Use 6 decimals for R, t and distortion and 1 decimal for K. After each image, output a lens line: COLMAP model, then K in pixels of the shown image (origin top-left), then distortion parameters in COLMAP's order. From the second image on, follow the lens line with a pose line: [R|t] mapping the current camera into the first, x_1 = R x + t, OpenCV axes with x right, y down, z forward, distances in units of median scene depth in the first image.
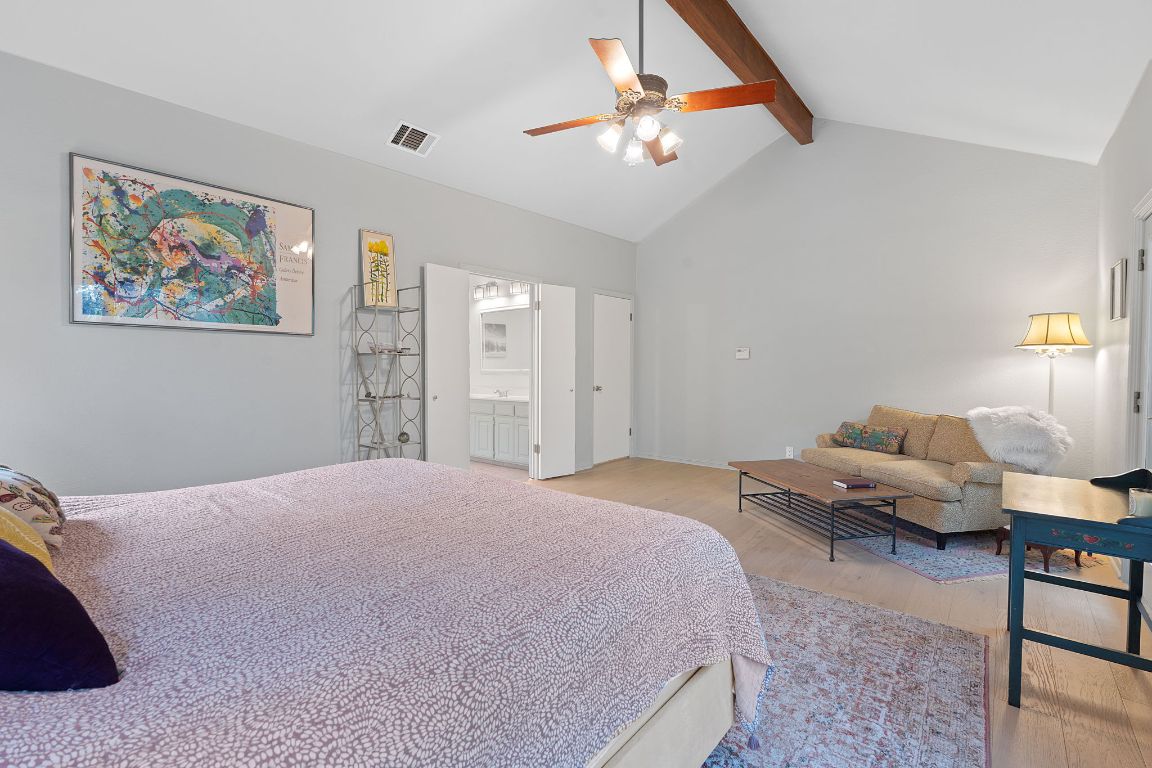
lens RADIAL K [[509.3, 0, 576.7], [0, 509.3, 380.7], [0, 0, 1]] dist [-0.003720, 0.000259]
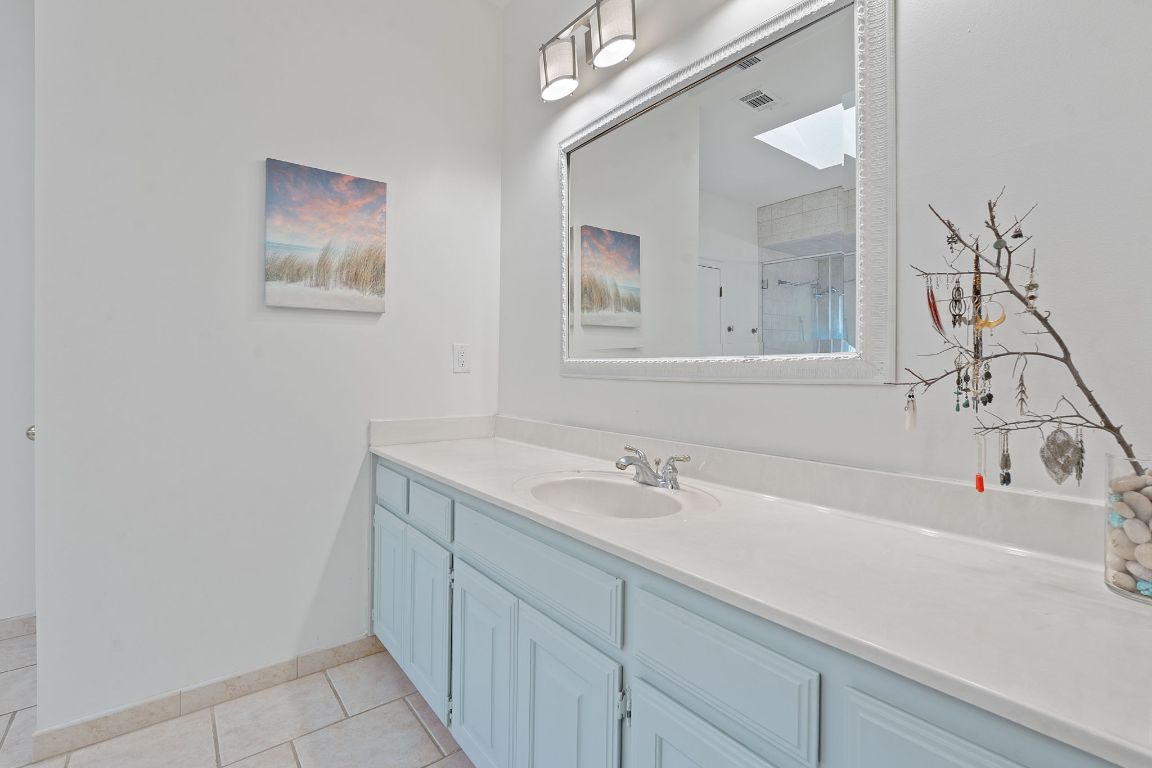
lens RADIAL K [[509.3, 0, 574.9], [0, 509.3, 377.6], [0, 0, 1]] dist [-0.003720, 0.000259]
pose [[0.979499, 0.008104, -0.201285, -0.114323], [-0.011066, 0.999846, -0.013598, -0.007463], [0.201144, 0.015546, 0.979438, 0.663683]]
